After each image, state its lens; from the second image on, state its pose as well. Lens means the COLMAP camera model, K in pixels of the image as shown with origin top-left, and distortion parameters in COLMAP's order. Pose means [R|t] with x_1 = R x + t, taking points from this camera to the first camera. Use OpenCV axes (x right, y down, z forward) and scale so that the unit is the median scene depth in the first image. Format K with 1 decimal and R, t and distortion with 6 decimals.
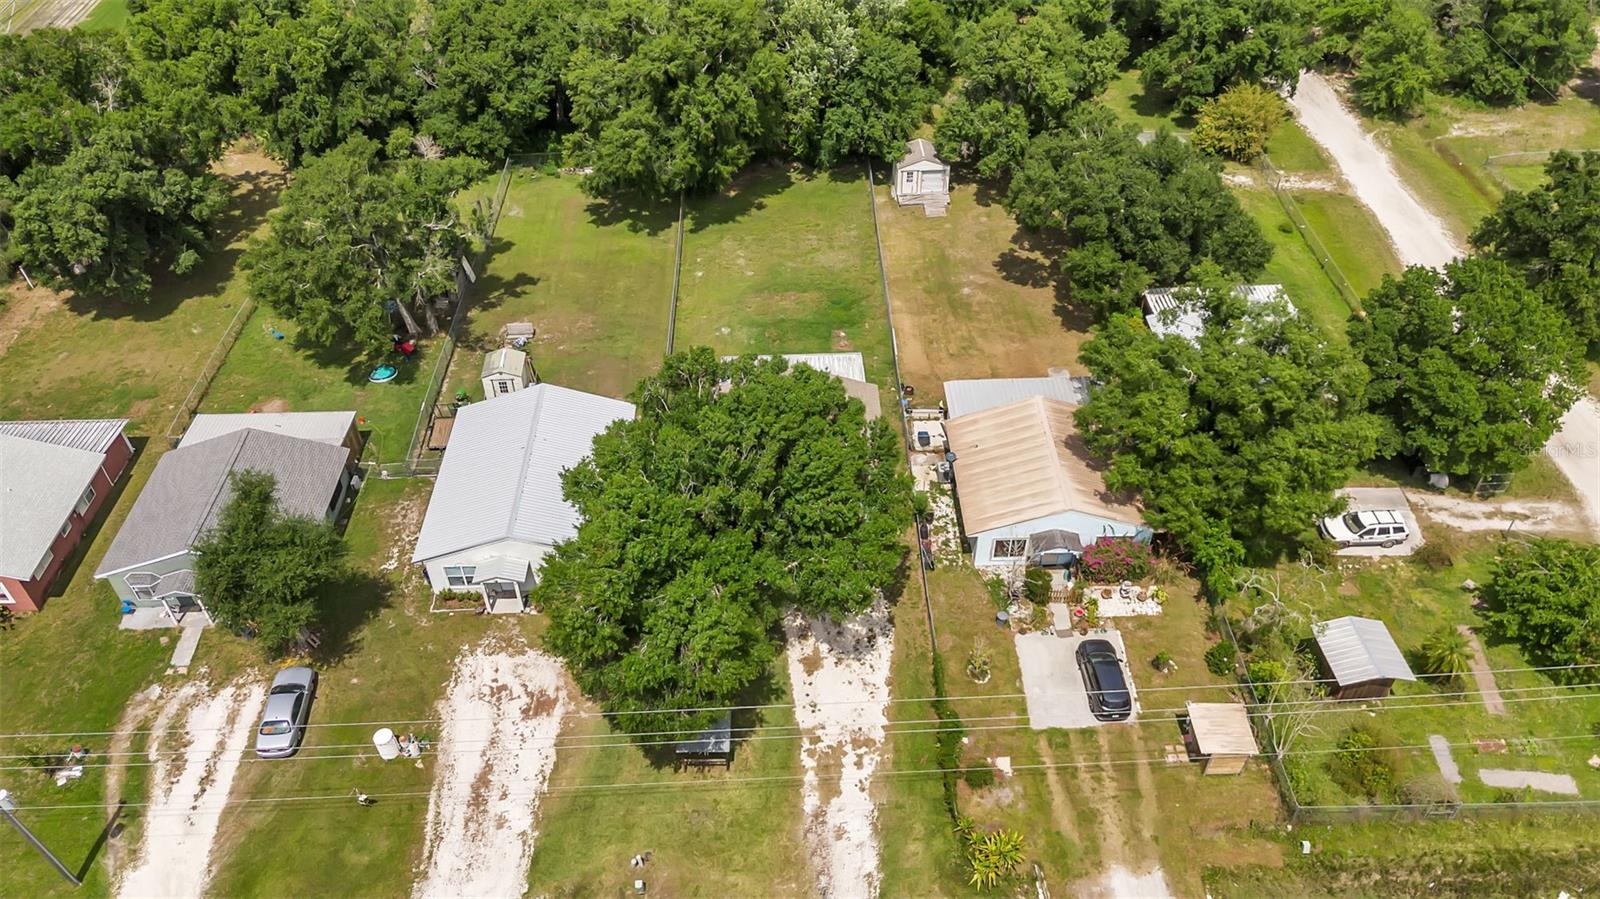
lens RADIAL K [[1176.4, 0, 800.9], [0, 1176.4, 450.8], [0, 0, 1]] dist [0.069703, -0.063718]
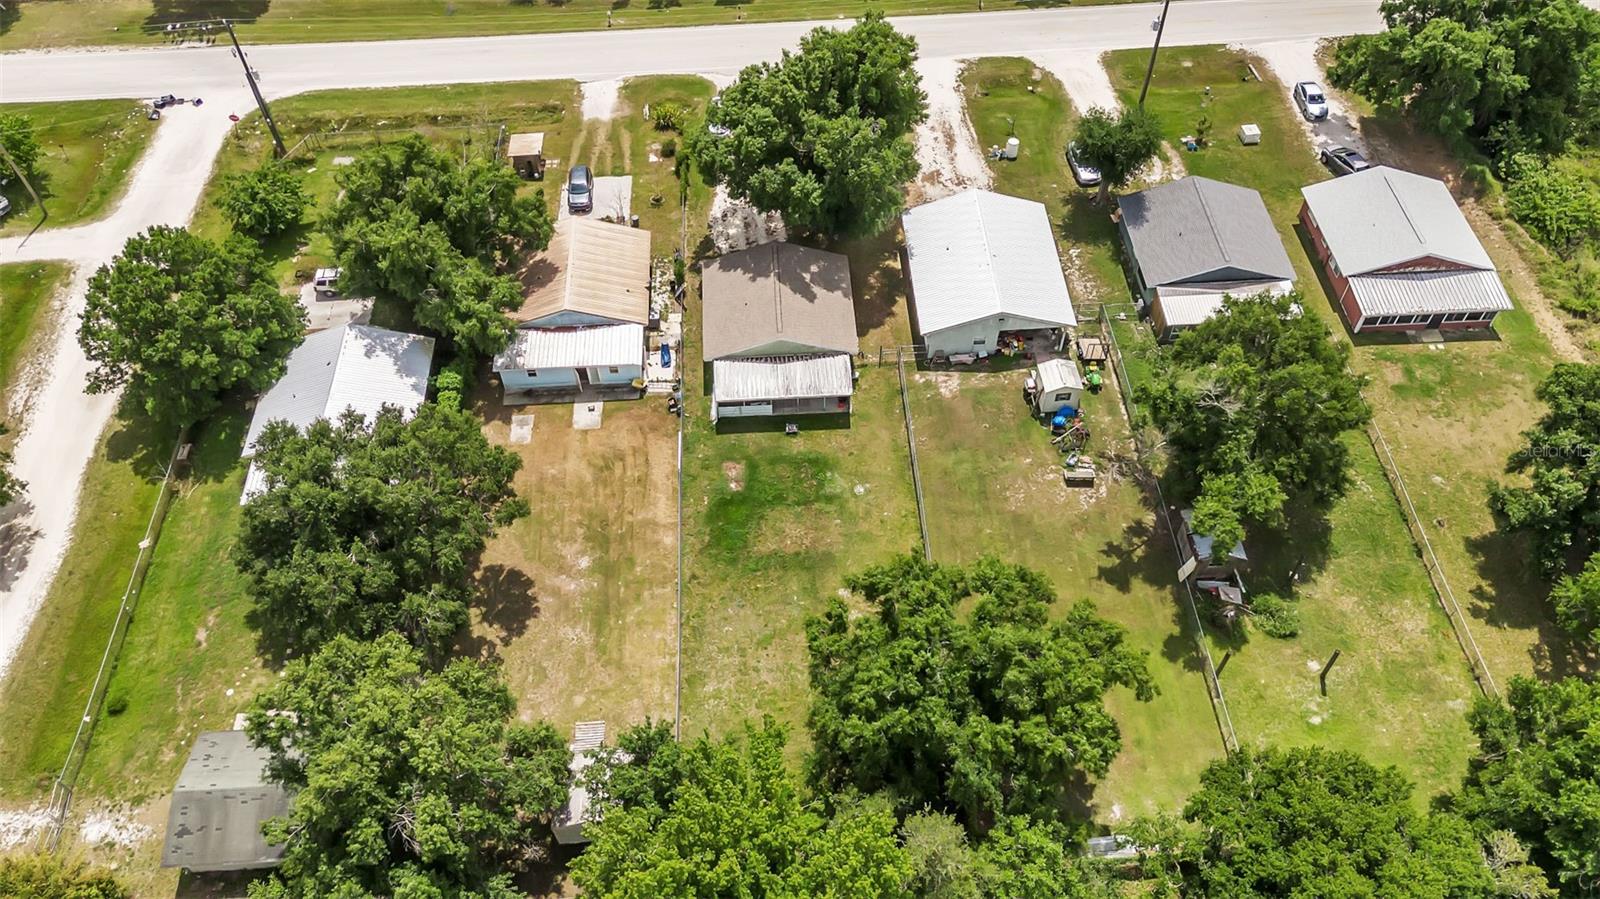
lens RADIAL K [[1176.4, 0, 800.9], [0, 1176.4, 450.8], [0, 0, 1]] dist [0.069703, -0.063718]
pose [[-0.999353, 0.035904, -0.002189, -0.022680], [-0.004277, -0.058186, 0.998297, -1.328923], [0.035716, 0.997660, 0.058302, 1.189644]]
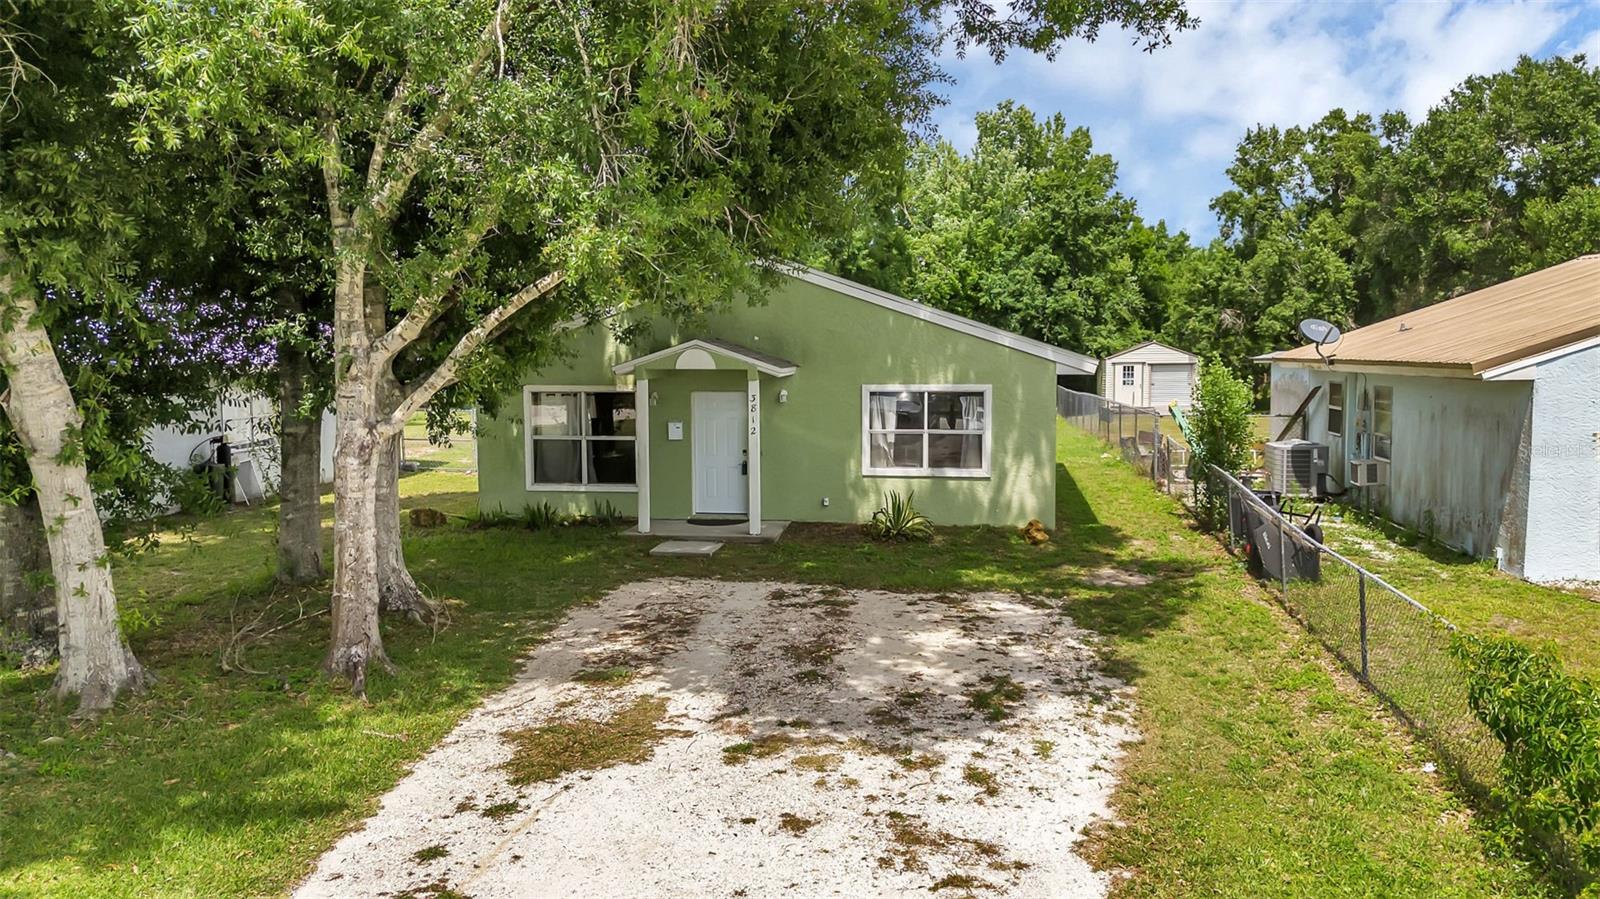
lens RADIAL K [[1176.4, 0, 800.9], [0, 1176.4, 450.8], [0, 0, 1]] dist [0.069703, -0.063718]
pose [[0.983411, 0.020115, -0.180273, 0.061056], [-0.123973, 0.800021, -0.587023, 0.226797], [0.132414, 0.599634, 0.789243, 0.828413]]
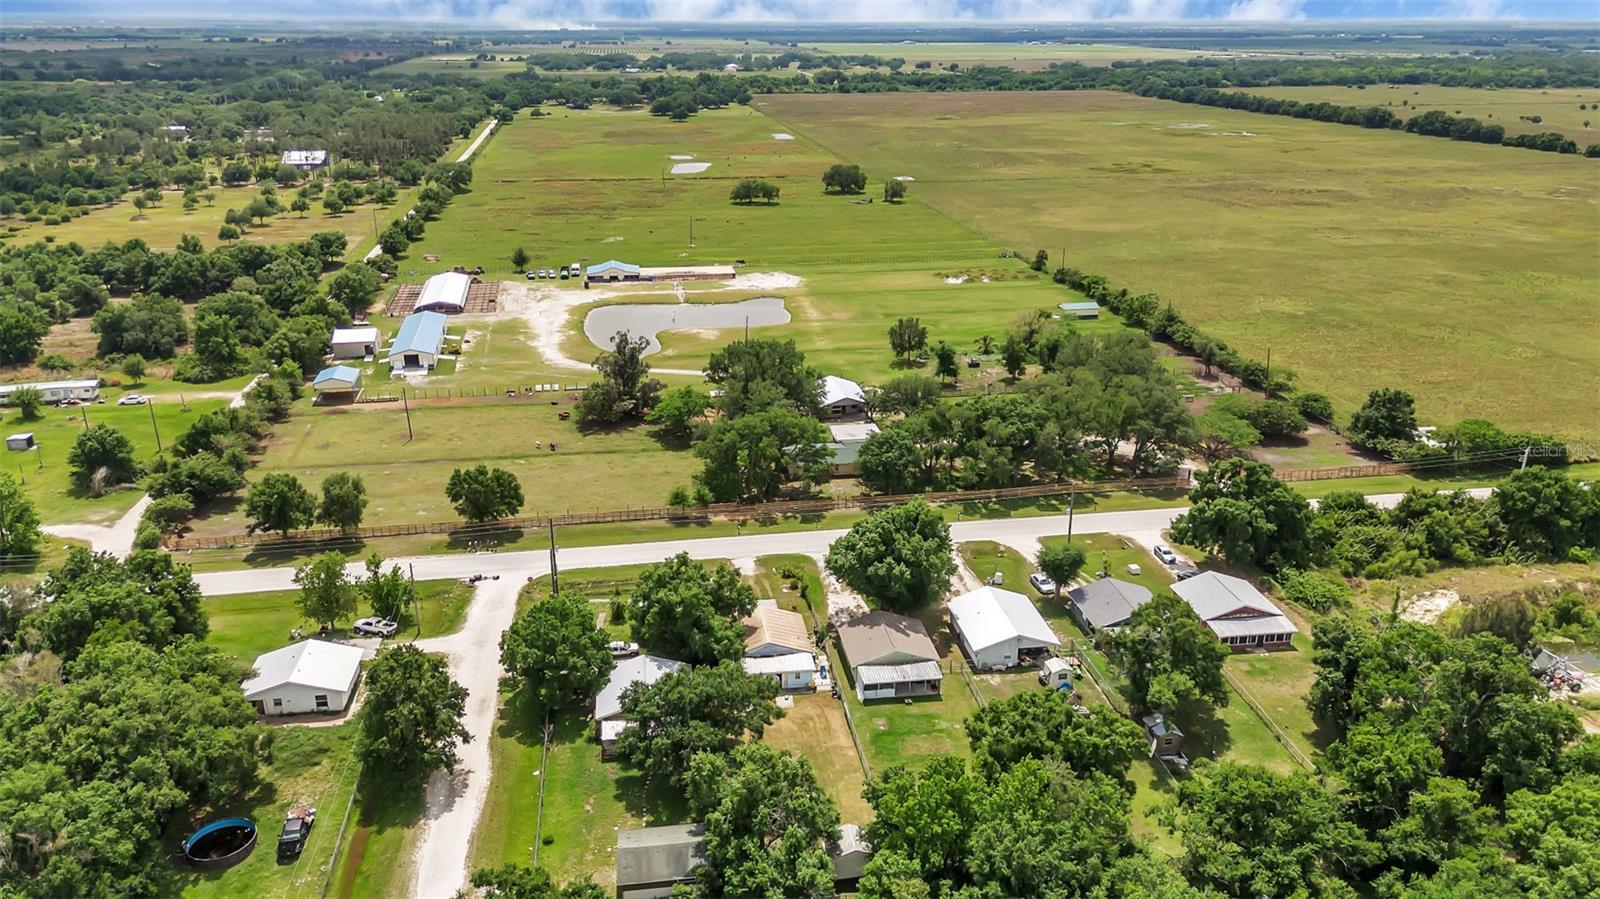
lens RADIAL K [[1176.4, 0, 800.9], [0, 1176.4, 450.8], [0, 0, 1]] dist [0.069703, -0.063718]
pose [[-0.992366, 0.051070, -0.112261, 0.388453], [-0.074980, 0.472872, 0.877935, -2.131920], [0.097921, 0.879650, -0.465433, 1.807278]]
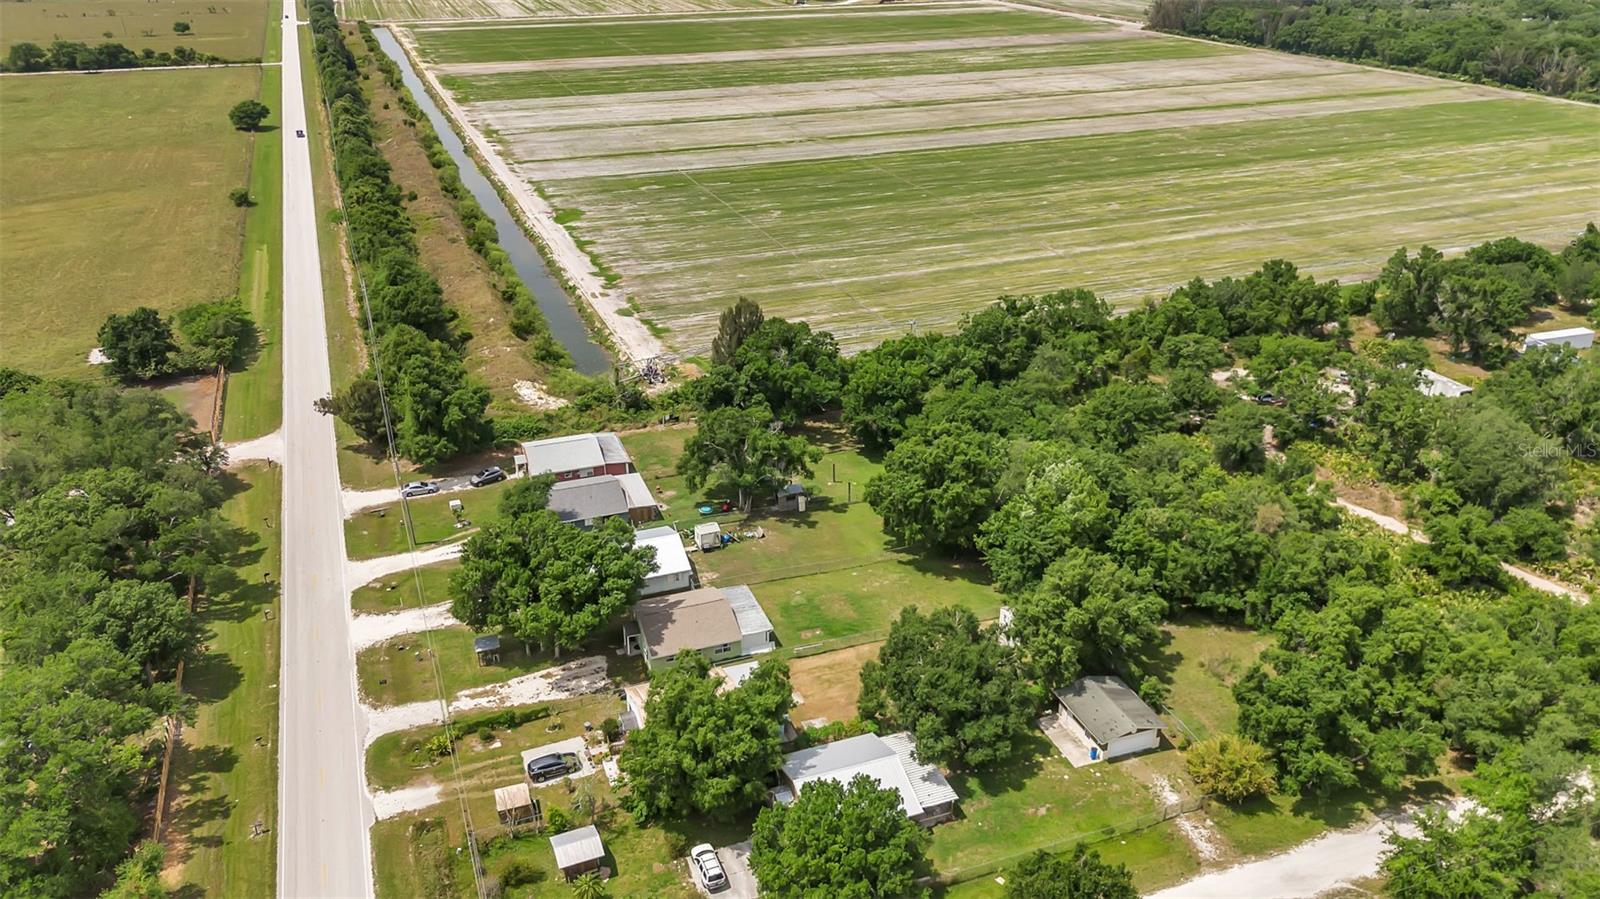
lens RADIAL K [[1176.4, 0, 800.9], [0, 1176.4, 450.8], [0, 0, 1]] dist [0.069703, -0.063718]
pose [[0.324661, 0.416747, -0.849069, 1.605496], [-0.631594, 0.763743, 0.133362, -0.614029], [0.704049, 0.492969, 0.511172, 0.097903]]
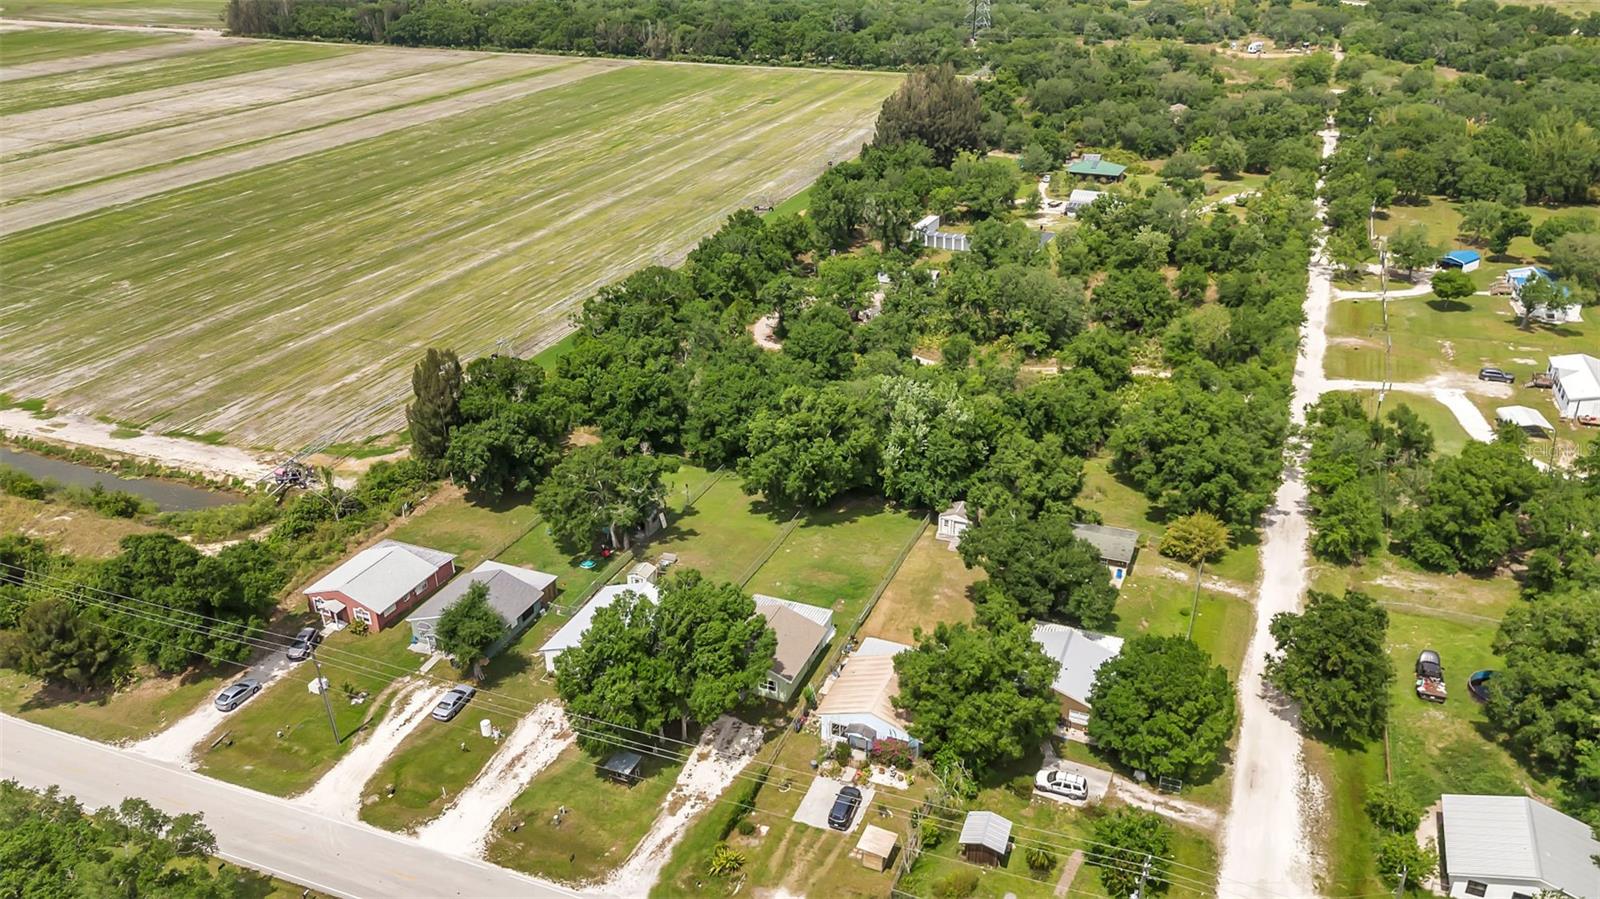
lens RADIAL K [[1176.4, 0, 800.9], [0, 1176.4, 450.8], [0, 0, 1]] dist [0.069703, -0.063718]
pose [[0.913800, 0.178876, -0.364654, 0.685492], [-0.270890, 0.937362, -0.219022, 0.094404], [0.302635, 0.298924, 0.905017, -0.682291]]
